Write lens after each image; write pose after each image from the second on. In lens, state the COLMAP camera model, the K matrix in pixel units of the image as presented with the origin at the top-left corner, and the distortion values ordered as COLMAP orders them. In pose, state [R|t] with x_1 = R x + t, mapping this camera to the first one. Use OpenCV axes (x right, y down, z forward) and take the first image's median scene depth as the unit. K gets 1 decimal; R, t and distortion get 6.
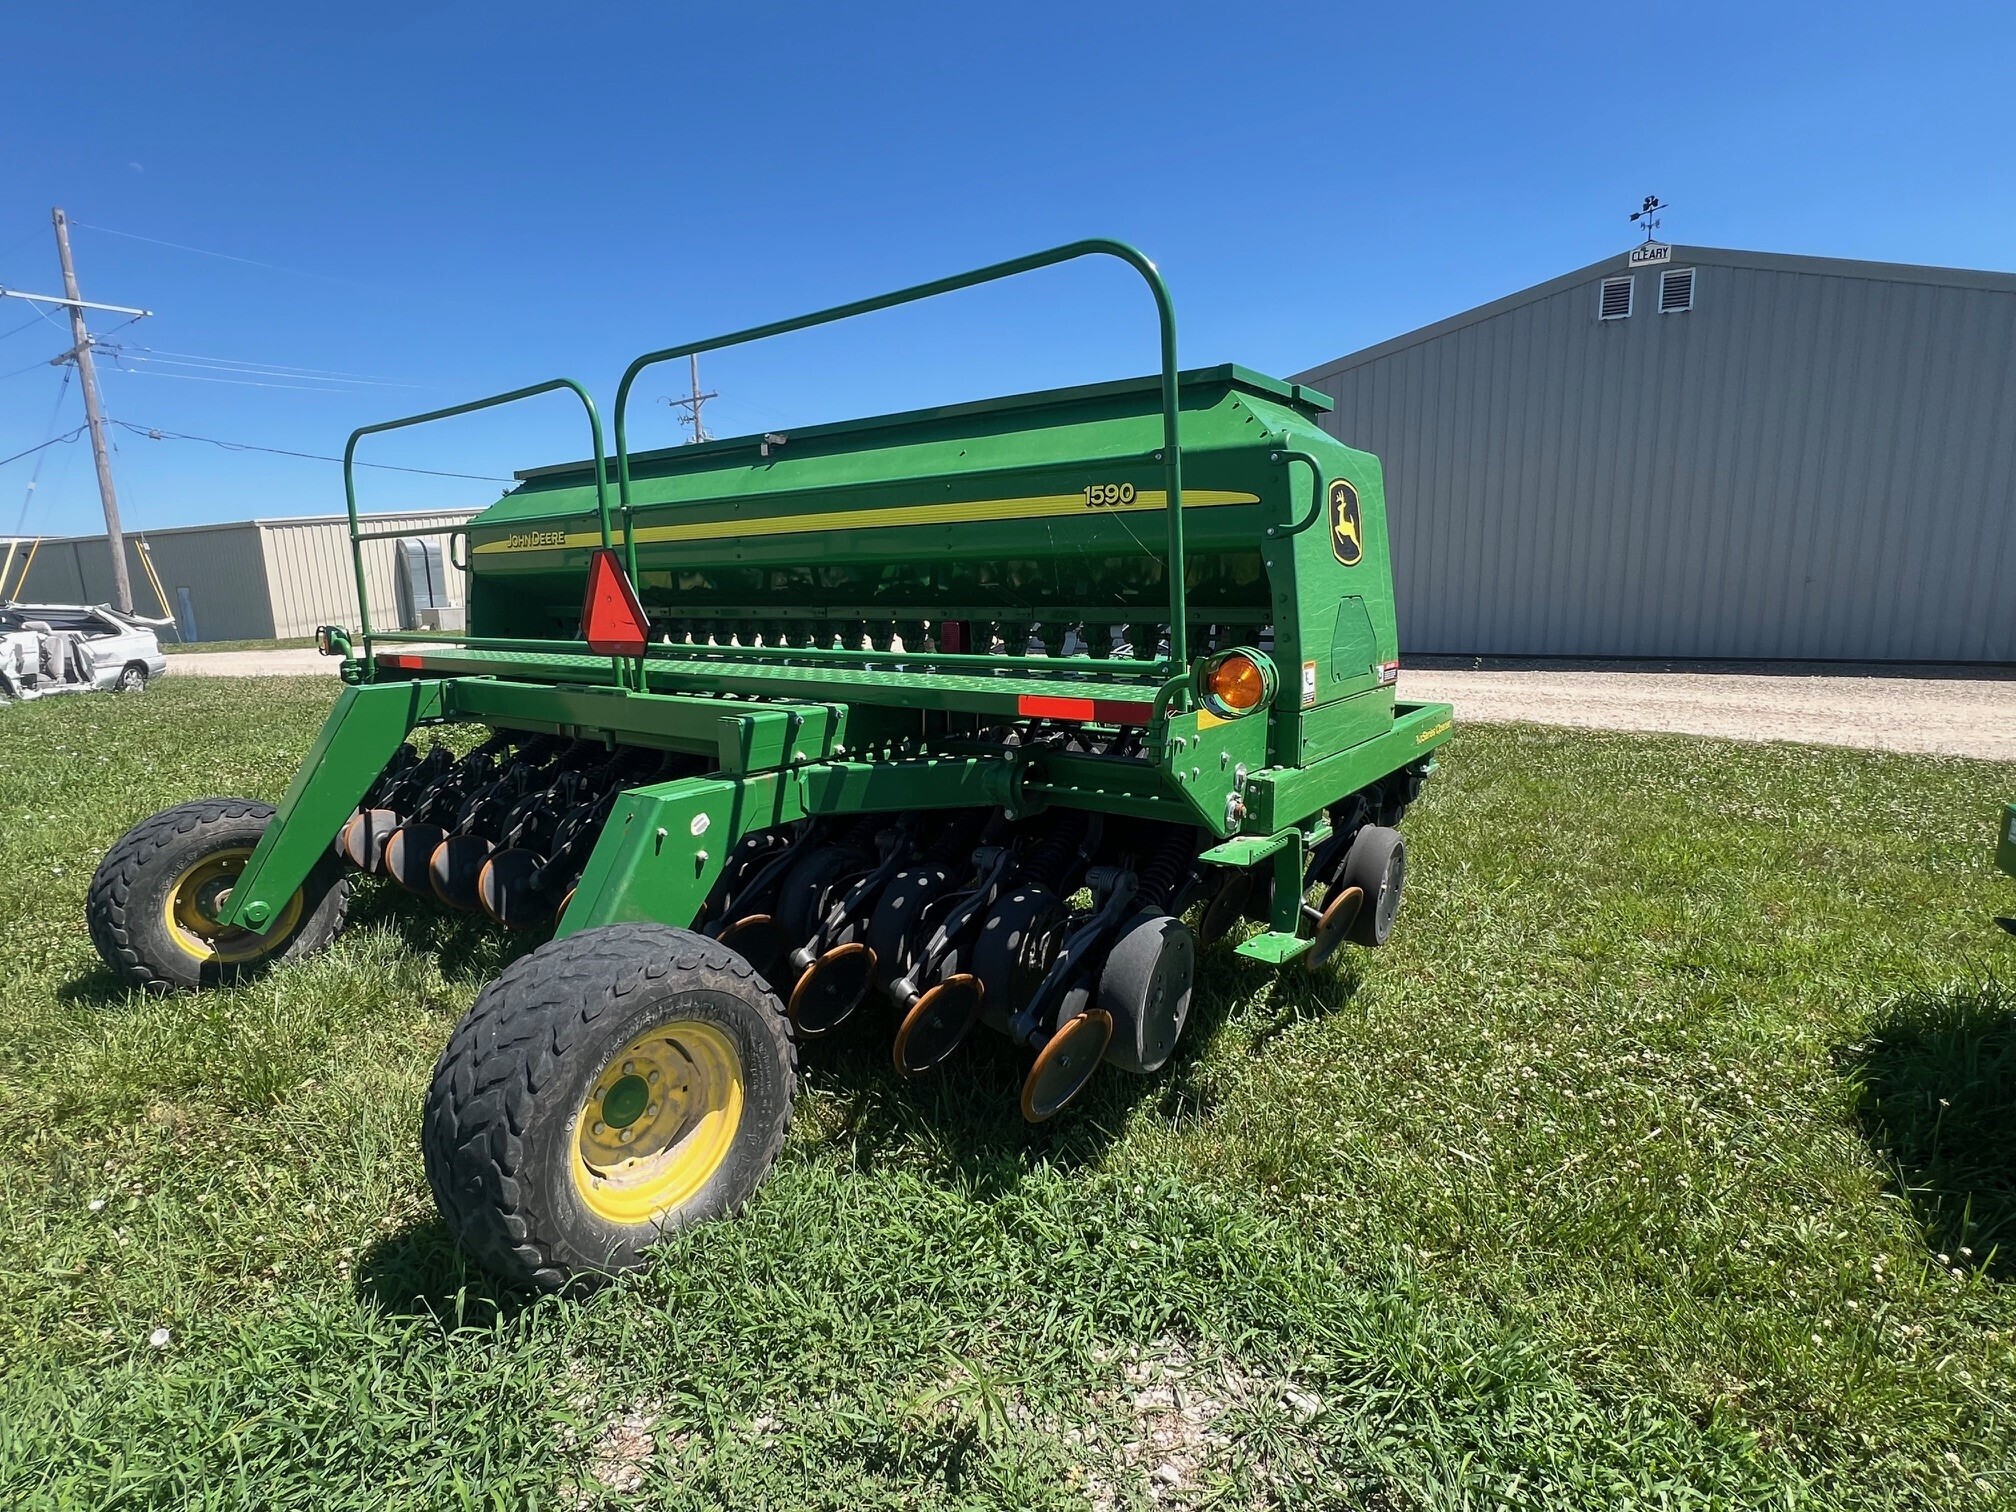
lens RADIAL K [[1018.3, 0, 1007.7], [0, 1018.3, 760.8], [0, 0, 1]] dist [-0.006586, 0.002563]
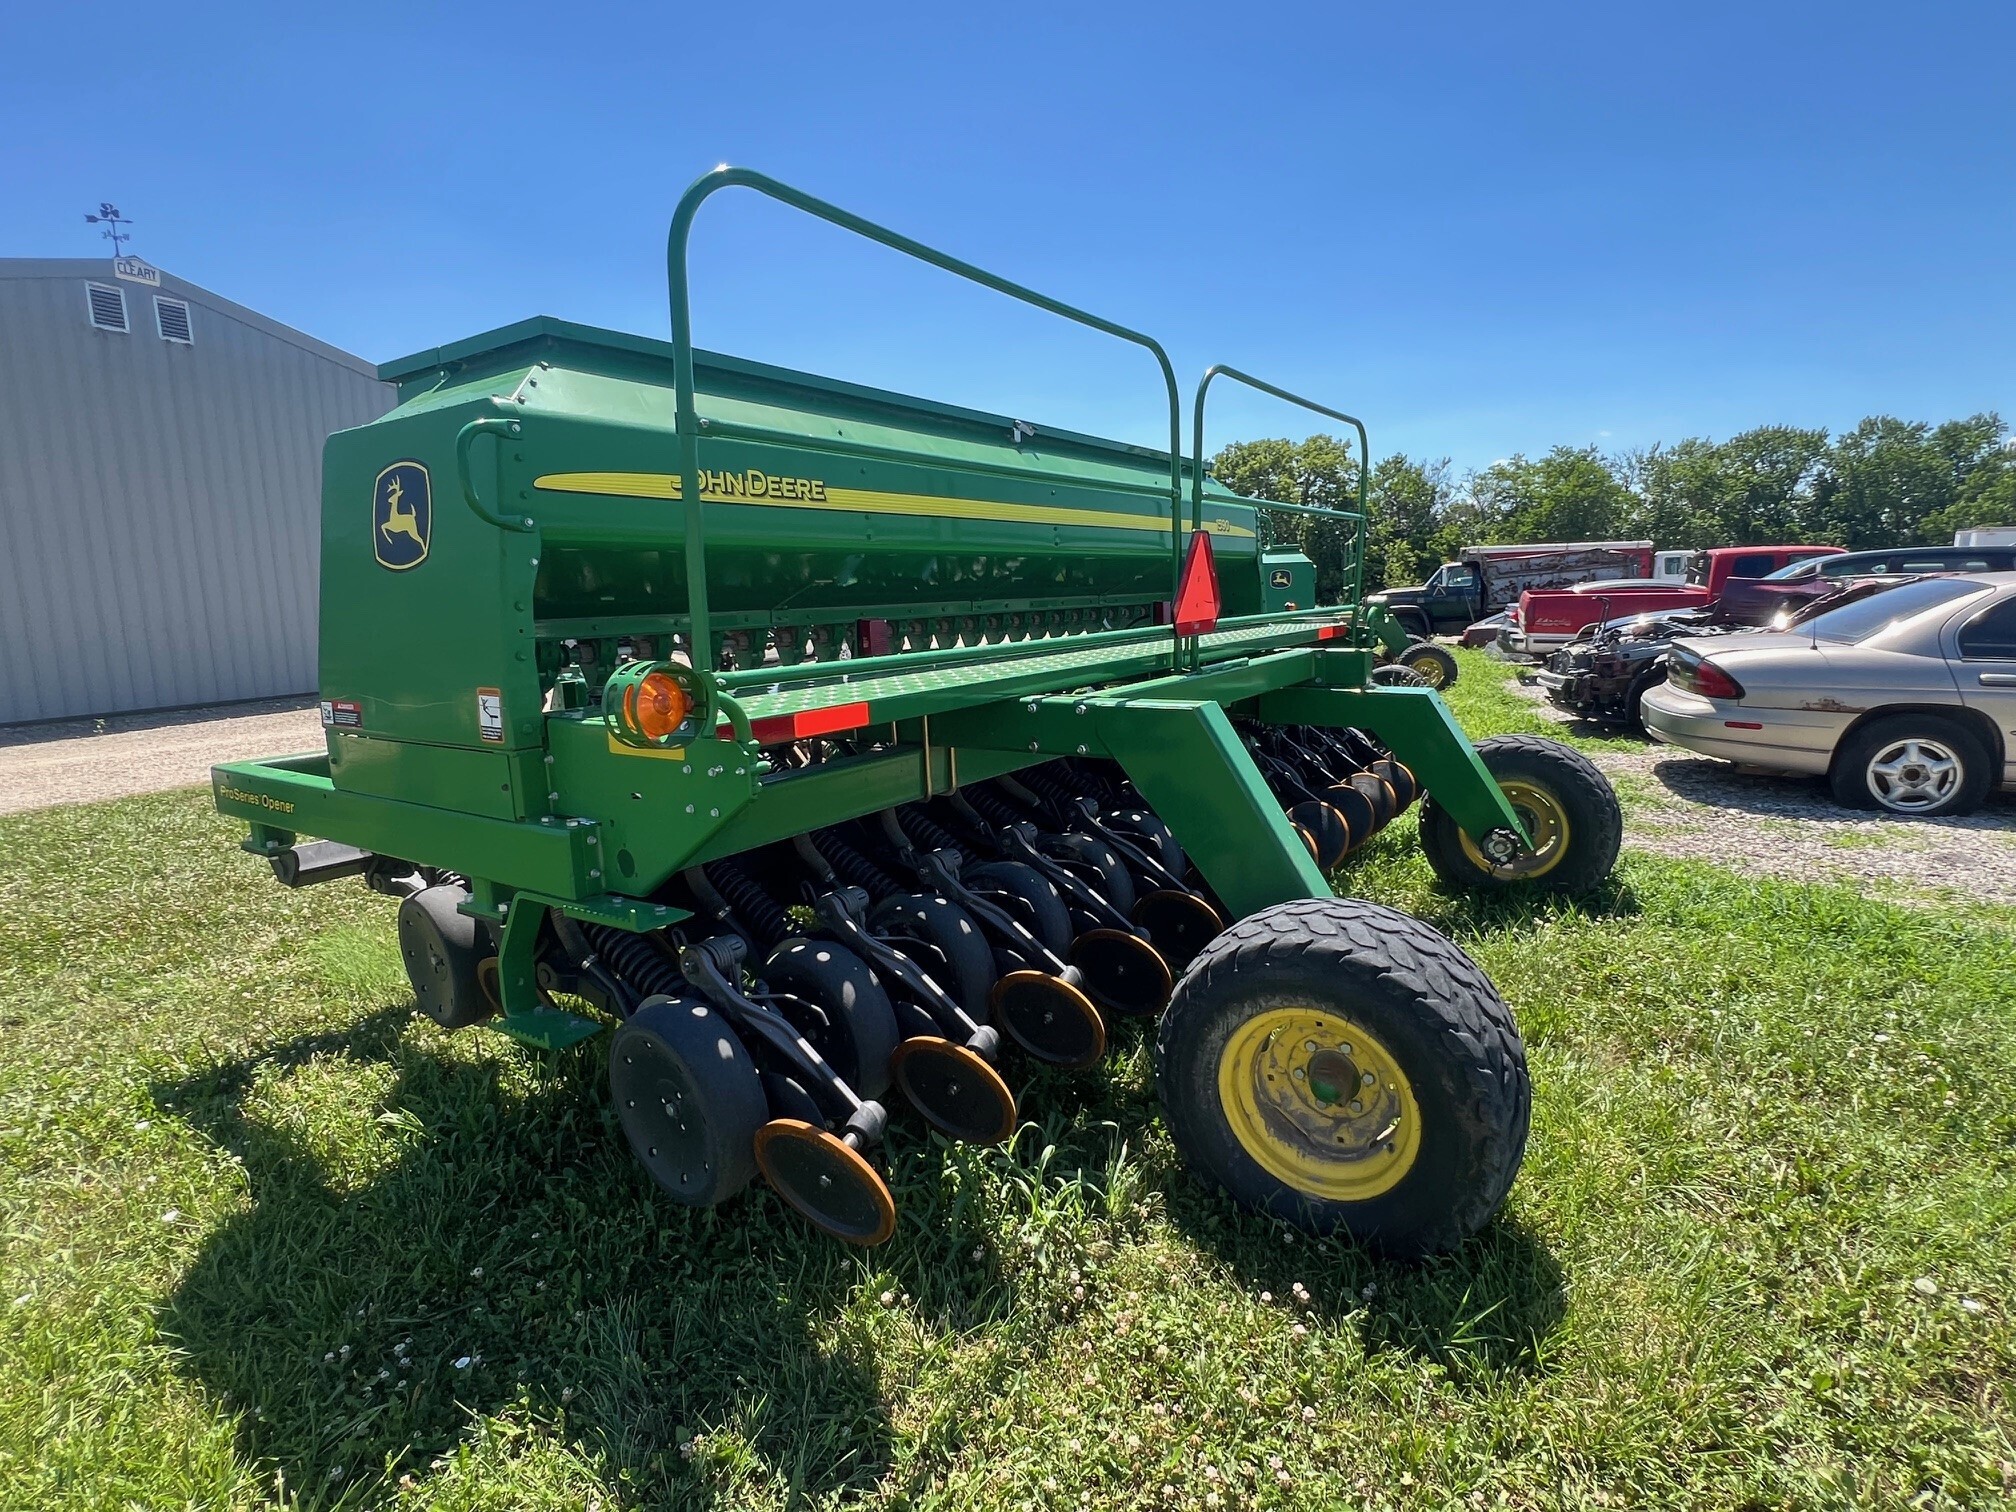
lens RADIAL K [[1018.3, 0, 1007.4], [0, 1018.3, 762.9], [0, 0, 1]] dist [-0.006586, 0.002563]
pose [[-0.061876, -0.147303, 0.987154, -1.406394], [0.204557, 0.966183, 0.156995, -0.181955], [-0.976897, 0.211644, -0.029651, 1.256903]]
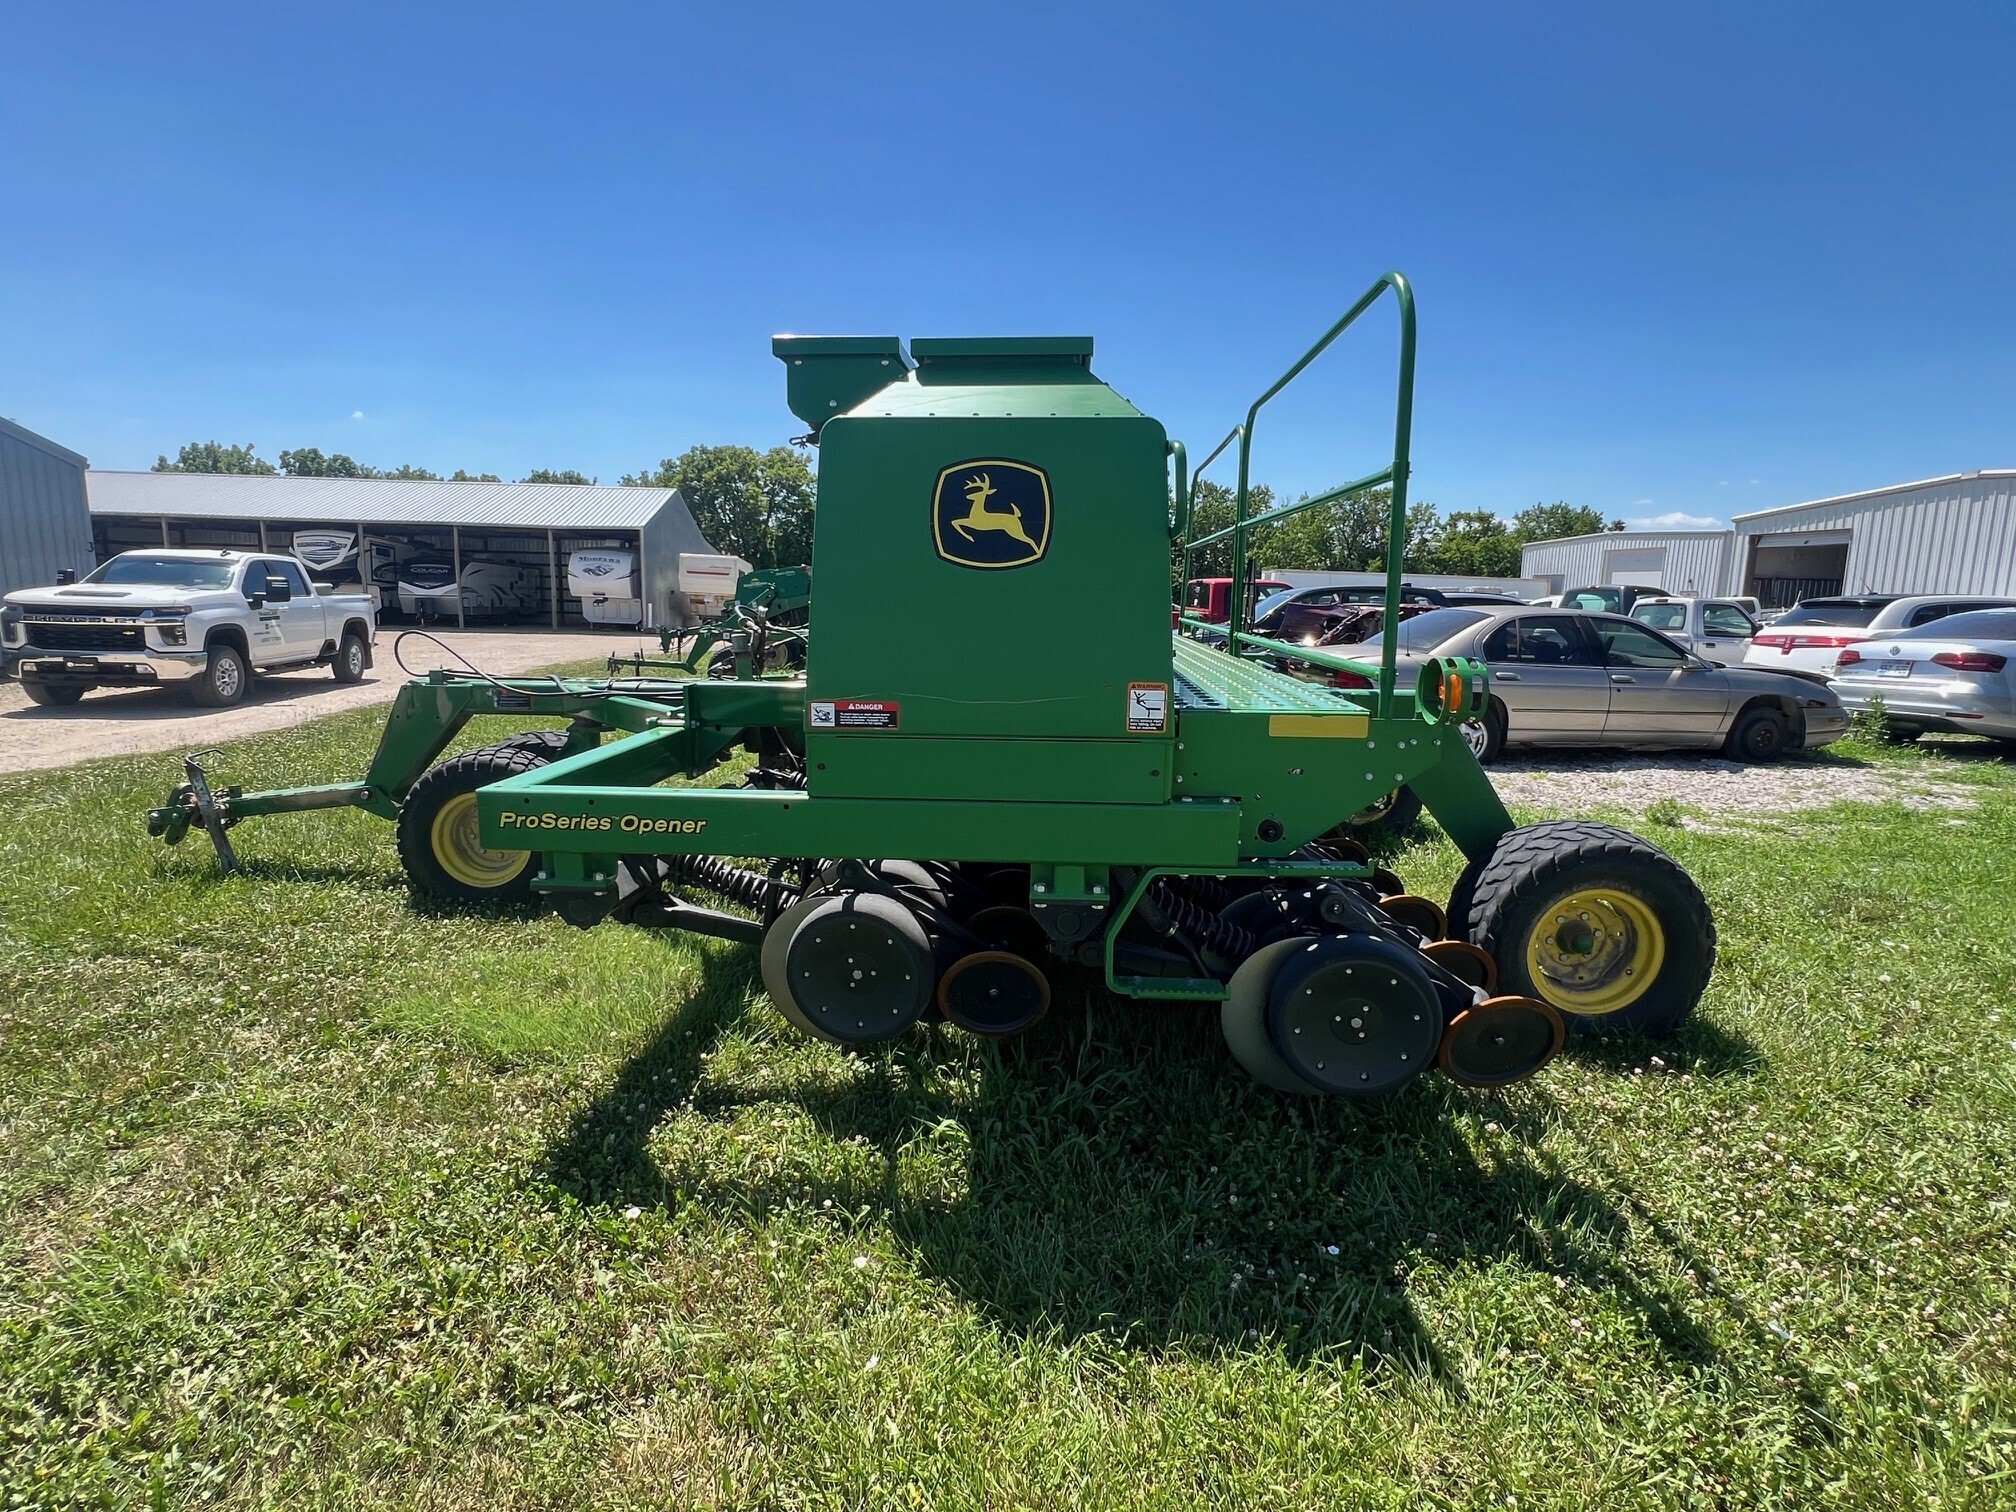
lens RADIAL K [[1018.3, 0, 1007.9], [0, 1018.3, 767.8], [0, 0, 1]] dist [-0.006586, 0.002563]
pose [[-0.566989, -0.127958, 0.813726, -1.276789], [0.146145, 0.956563, 0.252250, -0.319115], [-0.810658, 0.261945, -0.523660, 1.958128]]
